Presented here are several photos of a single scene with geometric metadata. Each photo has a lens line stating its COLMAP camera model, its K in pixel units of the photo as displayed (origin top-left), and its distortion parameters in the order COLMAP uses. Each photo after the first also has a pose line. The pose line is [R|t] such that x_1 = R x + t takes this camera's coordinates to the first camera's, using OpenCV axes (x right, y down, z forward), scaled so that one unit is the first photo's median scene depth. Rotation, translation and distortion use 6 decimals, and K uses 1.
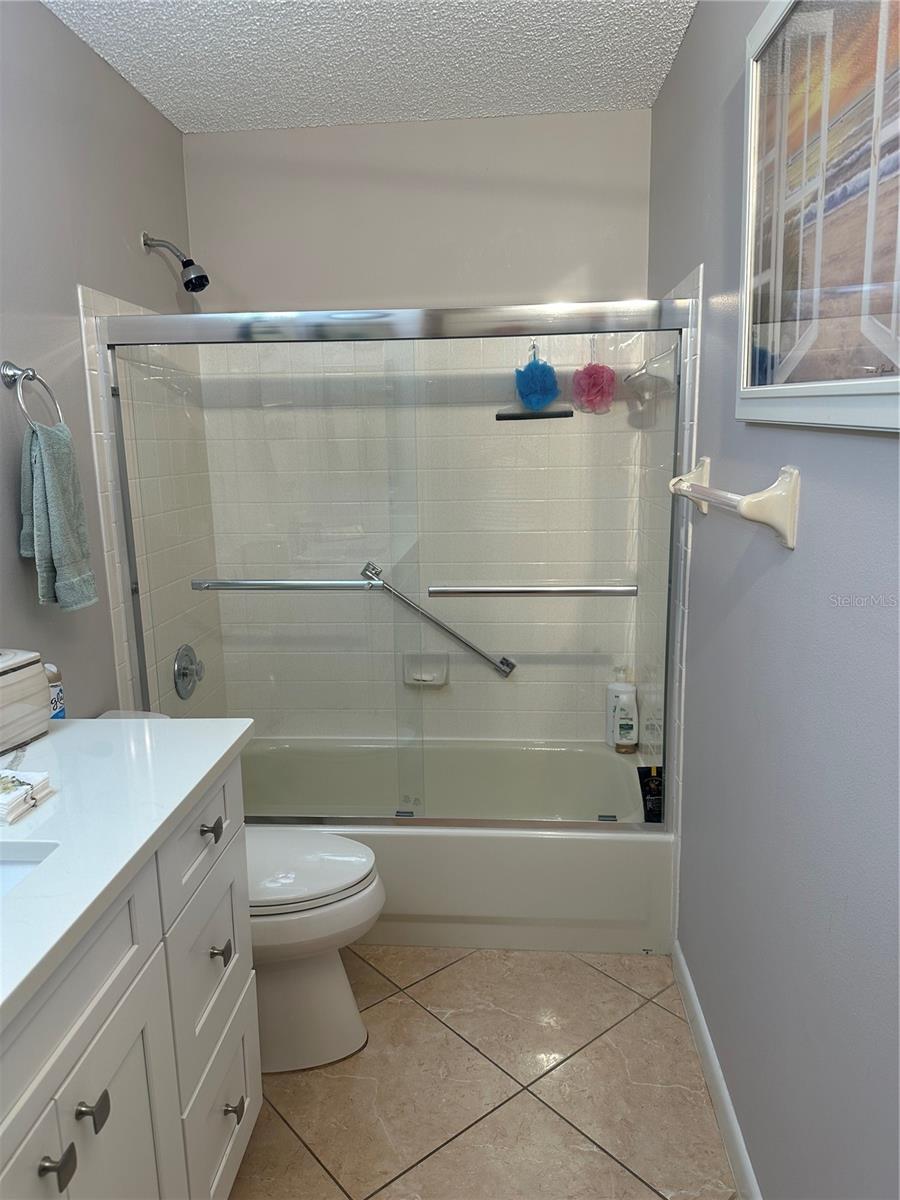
lens RADIAL K [[839.7, 0, 435.9], [0, 839.7, 602.3], [0, 0, 1]] dist [0.126467, -0.187184]
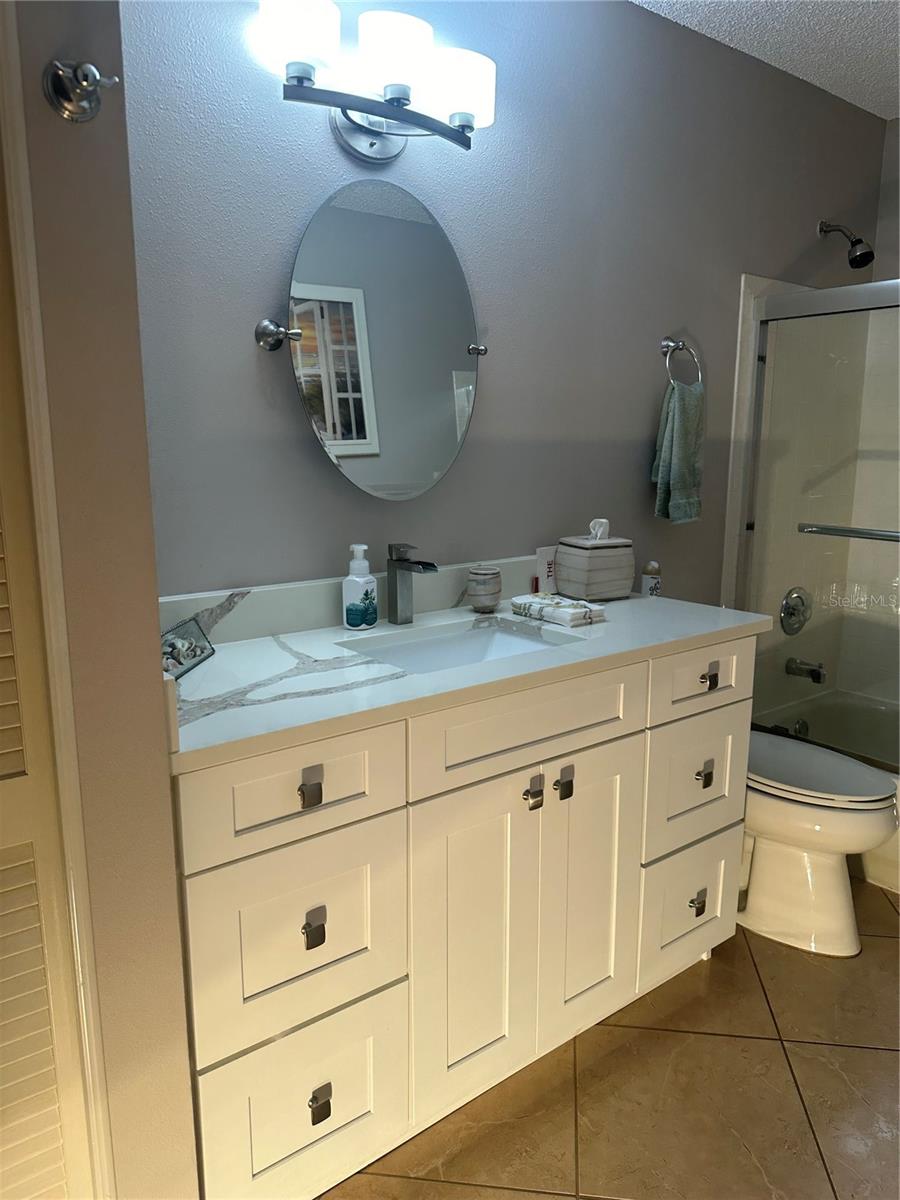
lens RADIAL K [[839.7, 0, 435.9], [0, 839.7, 602.3], [0, 0, 1]] dist [0.126467, -0.187184]
pose [[0.667097, 0.172050, -0.724831, 0.310020], [-0.161567, 0.983221, 0.084685, 0.078479], [0.727240, 0.060616, 0.683702, -0.177863]]
